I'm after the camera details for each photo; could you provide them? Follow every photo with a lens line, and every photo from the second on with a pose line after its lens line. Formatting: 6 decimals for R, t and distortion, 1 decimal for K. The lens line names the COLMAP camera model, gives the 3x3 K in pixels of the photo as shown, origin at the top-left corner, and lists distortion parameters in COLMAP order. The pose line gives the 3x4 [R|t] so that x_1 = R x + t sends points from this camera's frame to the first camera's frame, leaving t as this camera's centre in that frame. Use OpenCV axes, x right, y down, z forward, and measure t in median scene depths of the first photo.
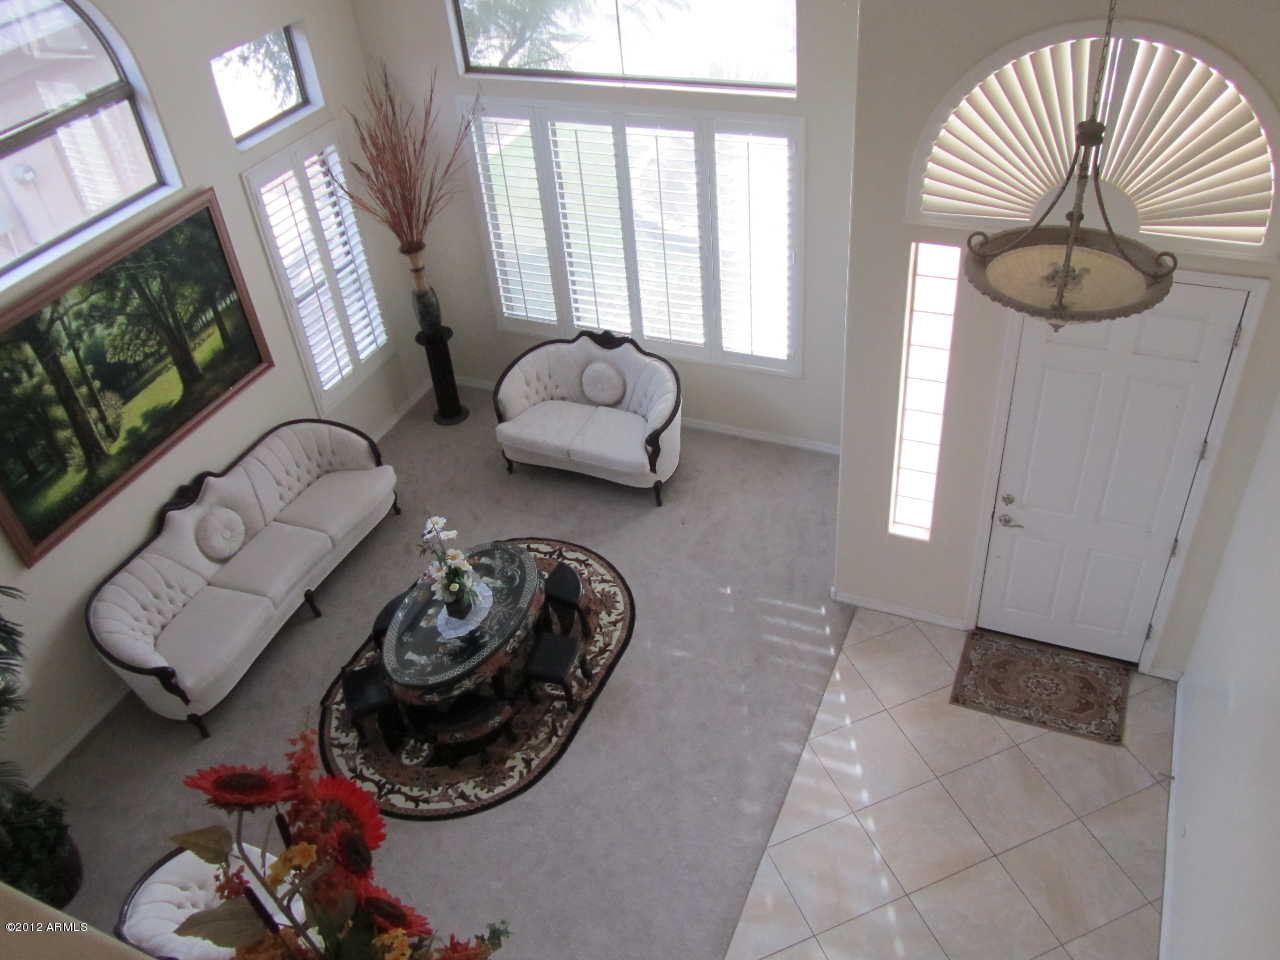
lens RADIAL K [[1059.8, 0, 640.0], [0, 1059.8, 480.0], [0, 0, 1]] dist [-0.036610, 0.002340]
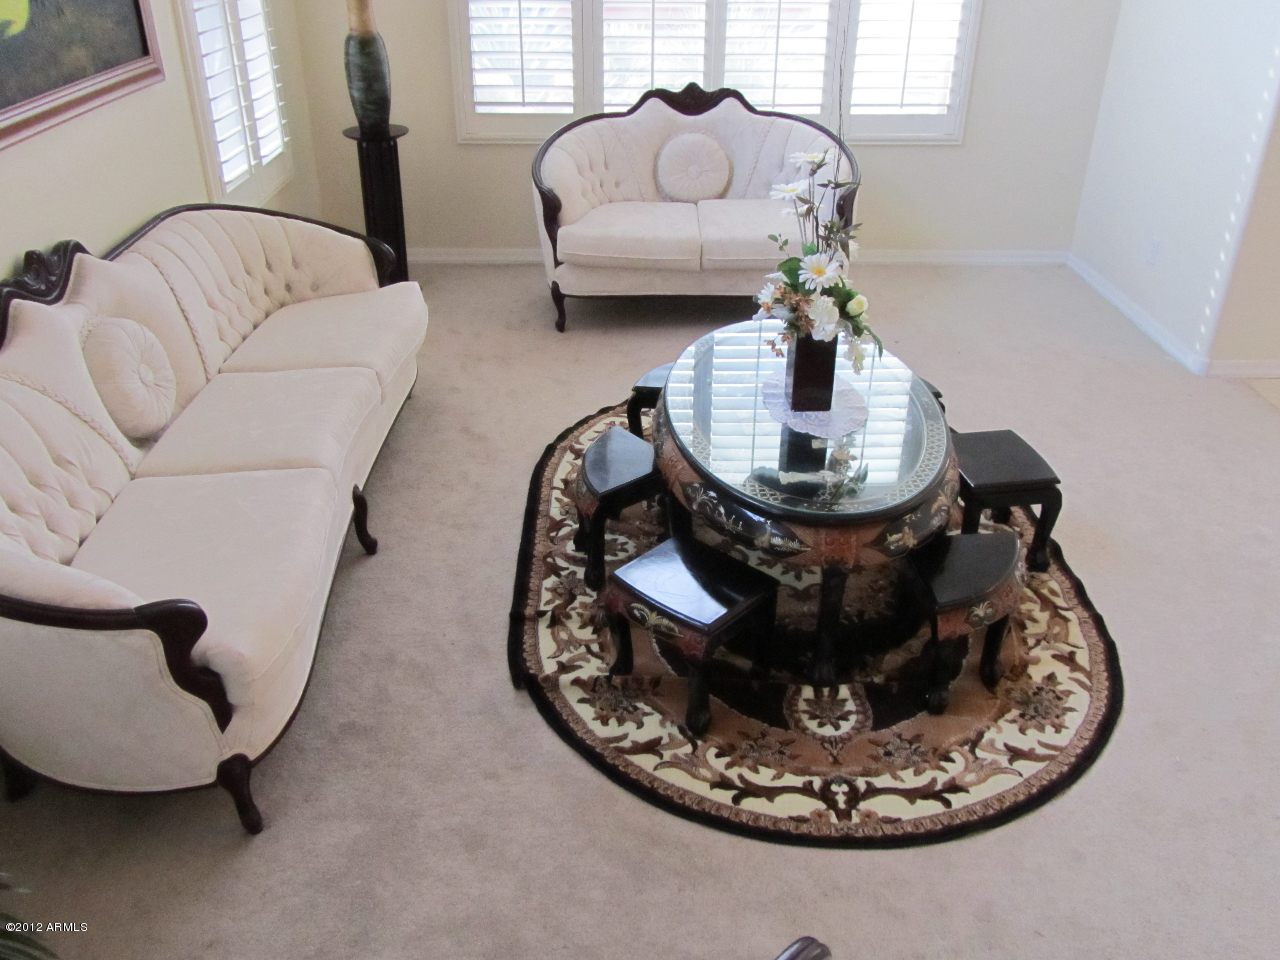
lens RADIAL K [[1078.6, 0, 640.4], [0, 1078.6, 447.4], [0, 0, 1]] dist [-0.050687, -0.002100]
pose [[0.905012, -0.120222, 0.408045, -0.444186], [0.200533, 0.966533, -0.159999, 0.211539], [-0.375153, 0.226627, 0.898833, 0.624263]]
